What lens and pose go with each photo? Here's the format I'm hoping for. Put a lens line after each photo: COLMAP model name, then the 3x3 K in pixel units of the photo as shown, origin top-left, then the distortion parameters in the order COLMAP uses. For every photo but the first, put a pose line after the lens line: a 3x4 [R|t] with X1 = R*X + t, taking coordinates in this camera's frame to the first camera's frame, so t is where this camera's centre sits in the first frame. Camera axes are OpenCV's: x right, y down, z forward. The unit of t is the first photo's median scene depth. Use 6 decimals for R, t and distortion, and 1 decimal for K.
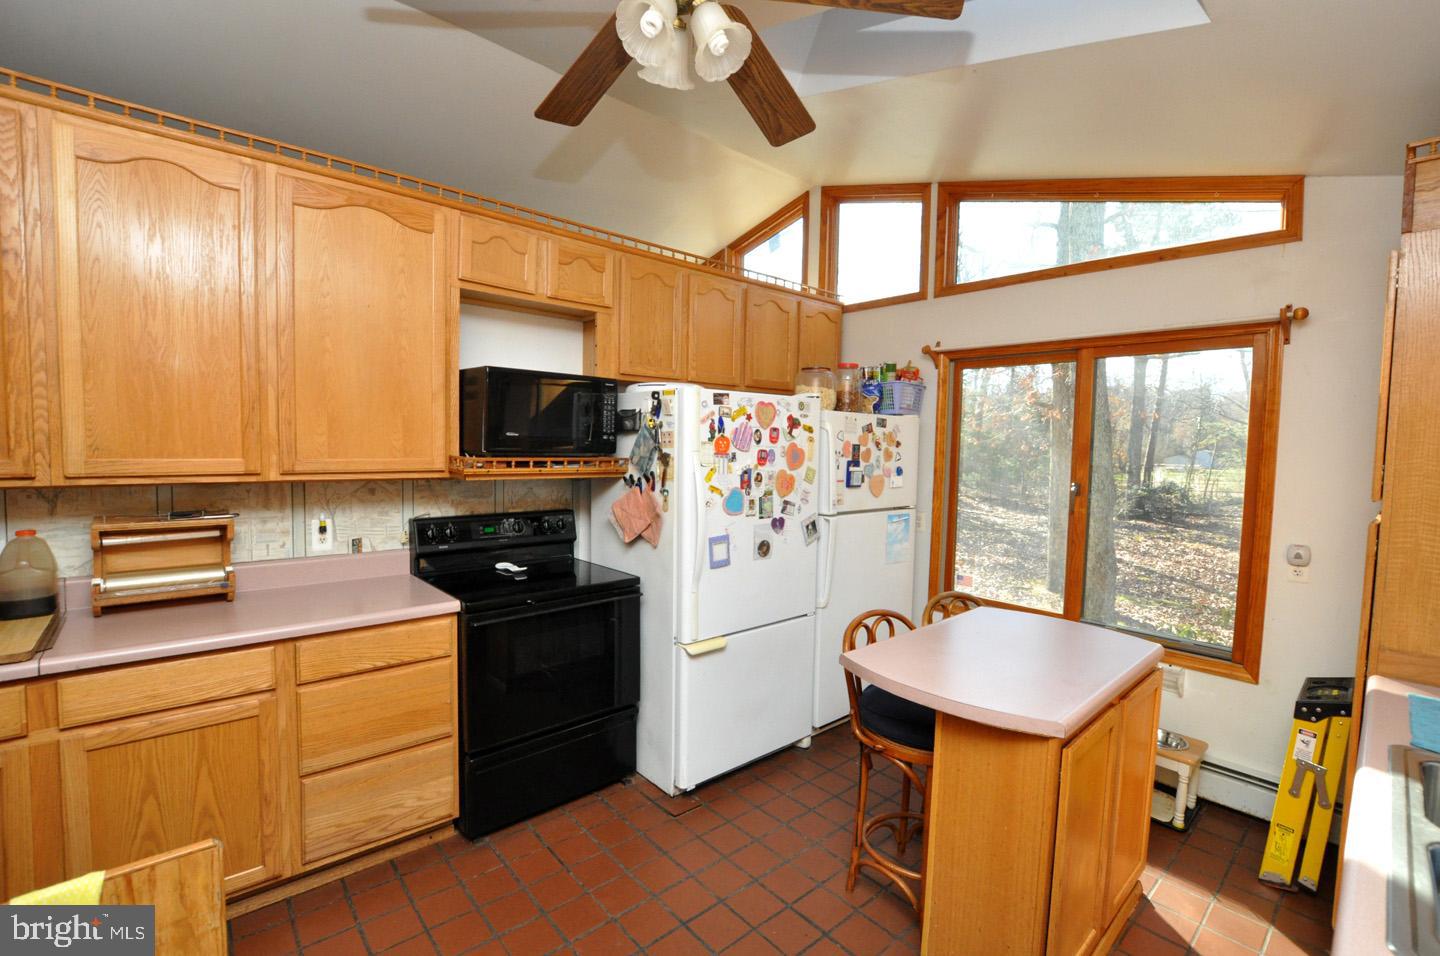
lens RADIAL K [[630.6, 0, 722.4], [0, 630.6, 477.0], [0, 0, 1]] dist [-0.022029, 0.001231]
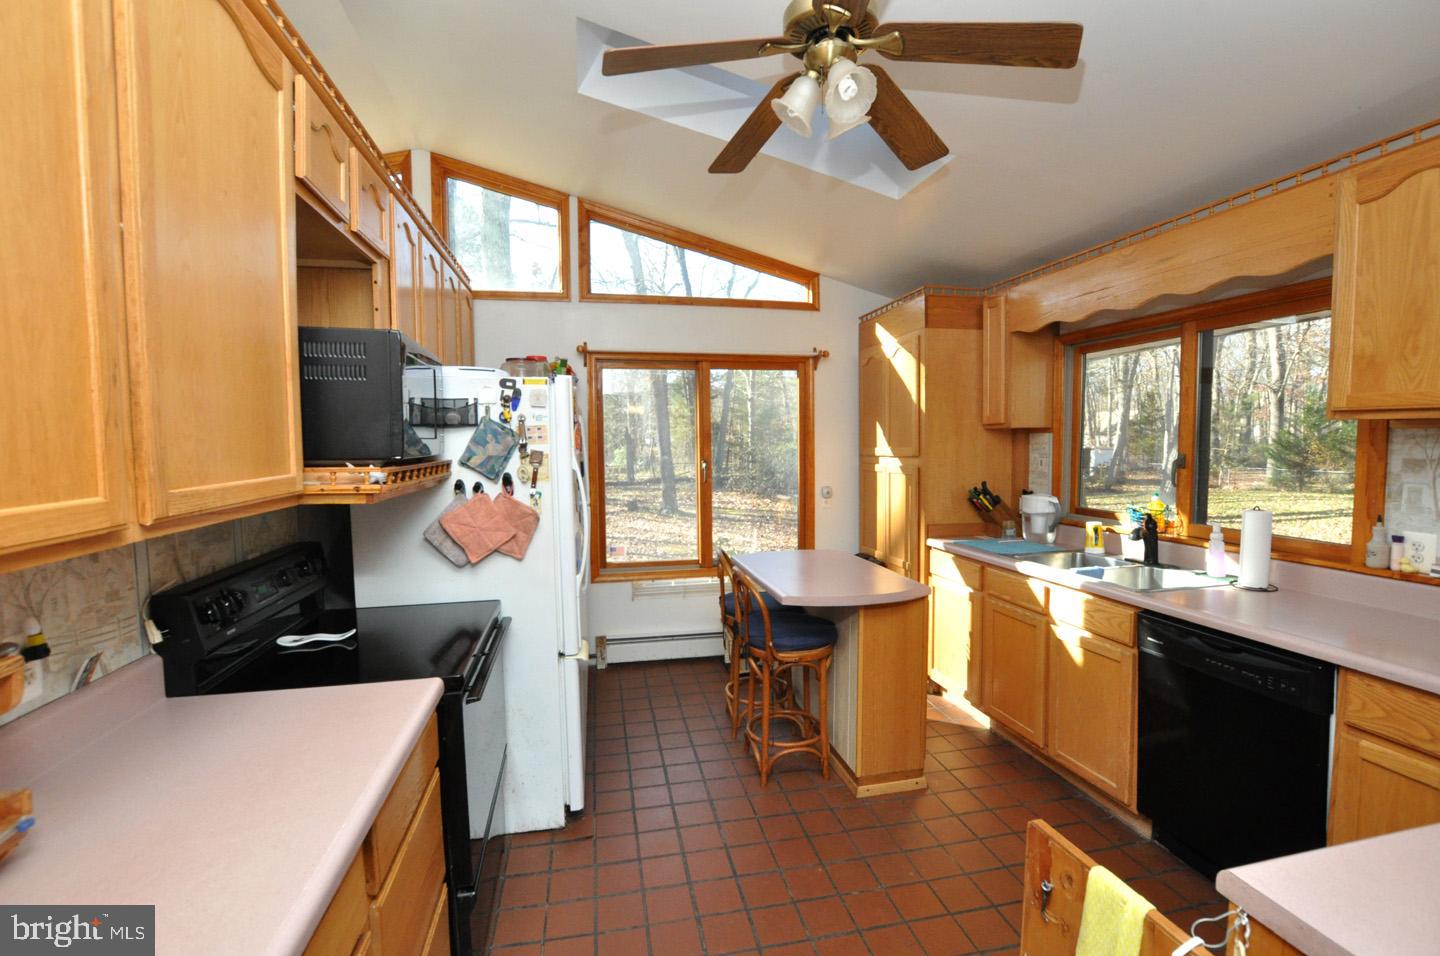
lens RADIAL K [[630.6, 0, 717.7], [0, 630.6, 474.7], [0, 0, 1]] dist [-0.022029, 0.001231]
pose [[0.512176, -0.077375, 0.855388, -0.647733], [0.067864, 0.996466, 0.049502, -0.026953], [-0.856195, 0.032696, 0.515617, 0.296223]]
